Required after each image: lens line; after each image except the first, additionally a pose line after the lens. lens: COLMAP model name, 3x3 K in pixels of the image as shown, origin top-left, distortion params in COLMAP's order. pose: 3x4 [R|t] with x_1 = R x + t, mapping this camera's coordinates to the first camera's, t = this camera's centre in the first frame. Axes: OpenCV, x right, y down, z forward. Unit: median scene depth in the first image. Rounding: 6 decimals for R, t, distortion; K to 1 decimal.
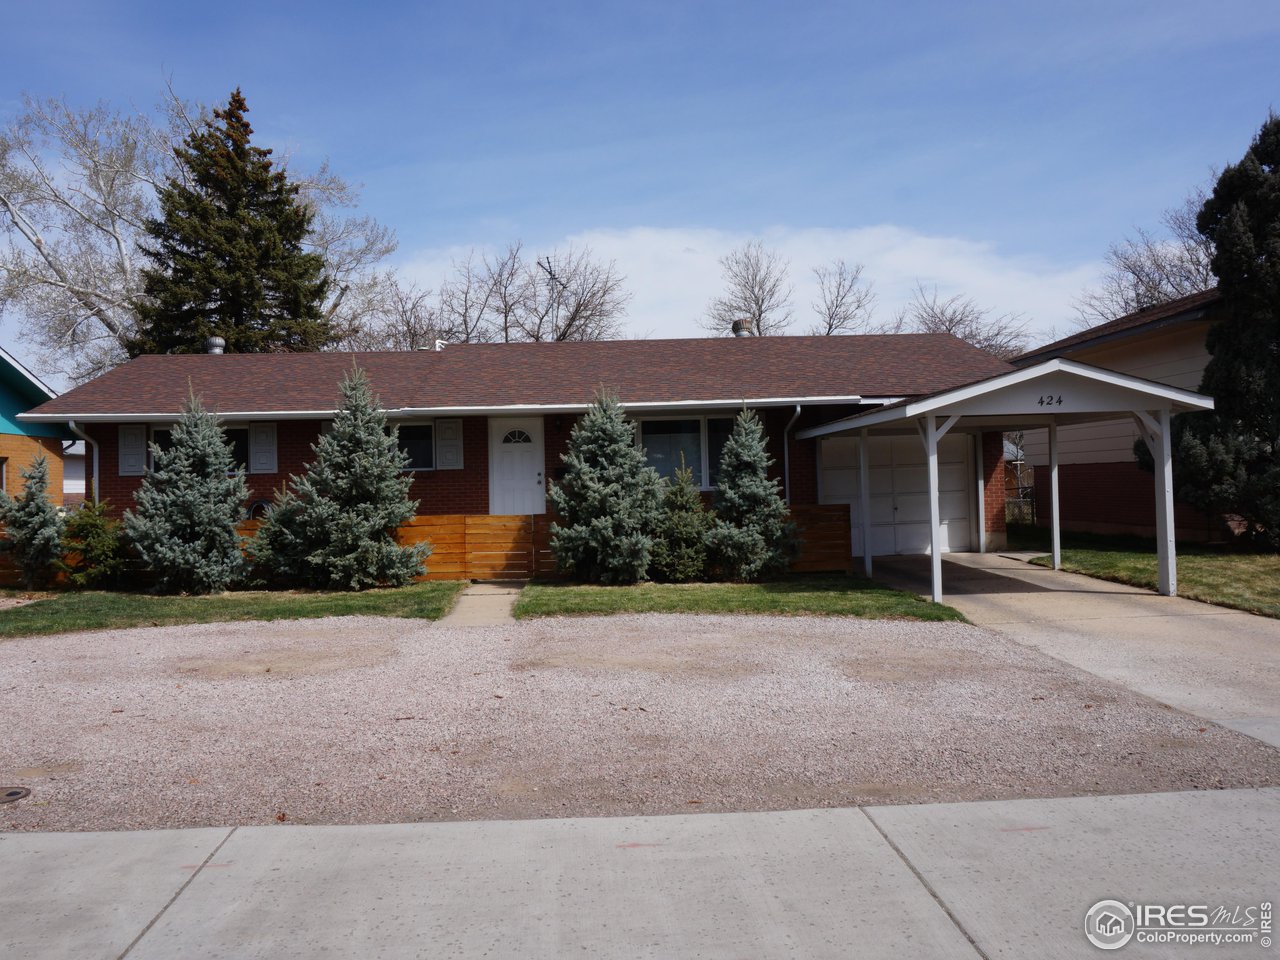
lens RADIAL K [[1043.0, 0, 639.9], [0, 1043.0, 442.6], [0, 0, 1]] dist [-0.082491, 0.106474]
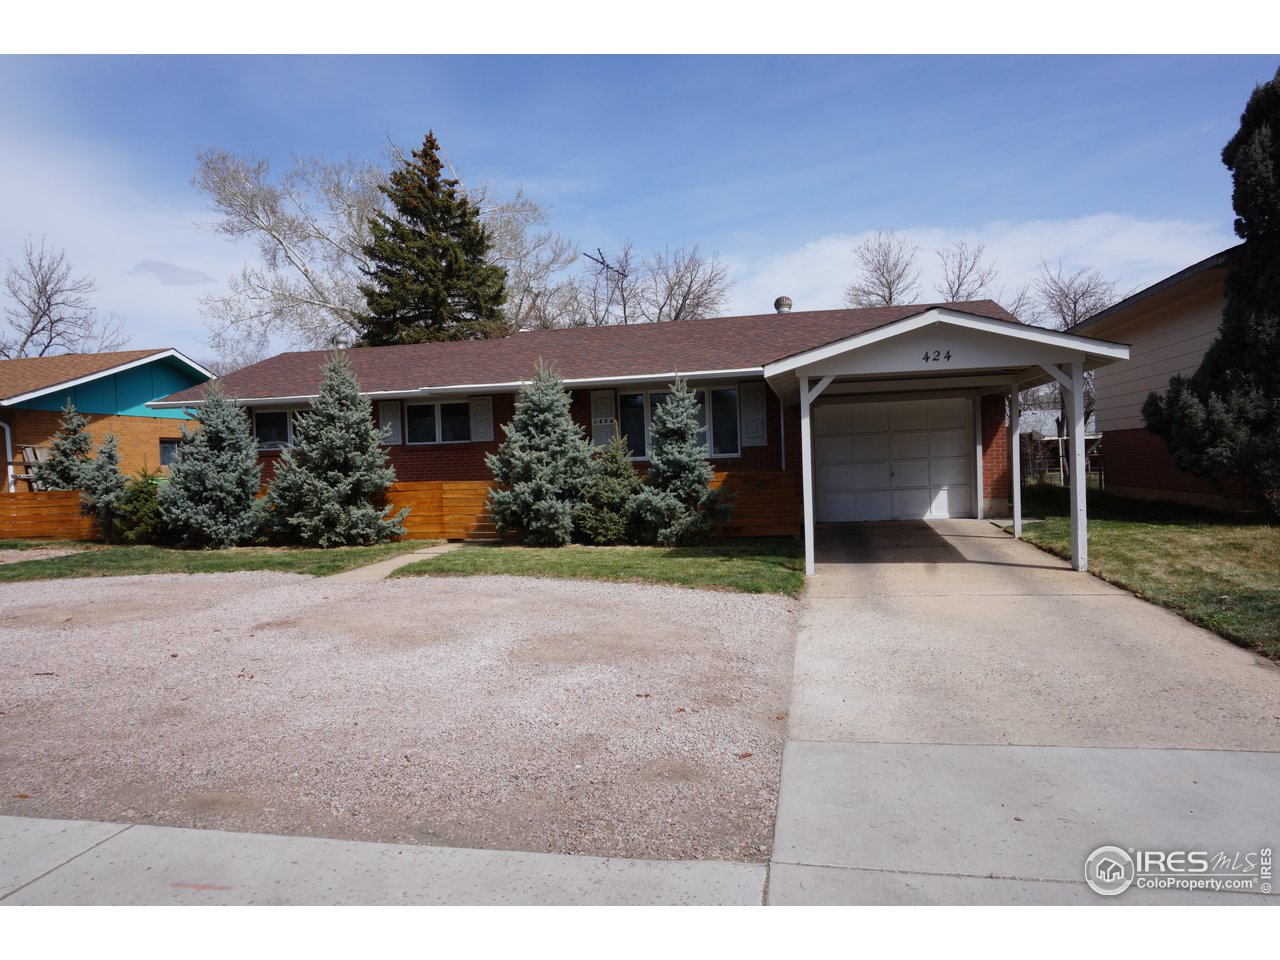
lens RADIAL K [[871.2, 0, 634.8], [0, 871.2, 476.9], [0, 0, 1]] dist [-0.060860, 0.045791]
pose [[0.968130, -0.003182, -0.250428, 0.279245], [0.019139, 0.997935, 0.061309, 0.011971], [0.249716, -0.064148, 0.966192, 0.157590]]
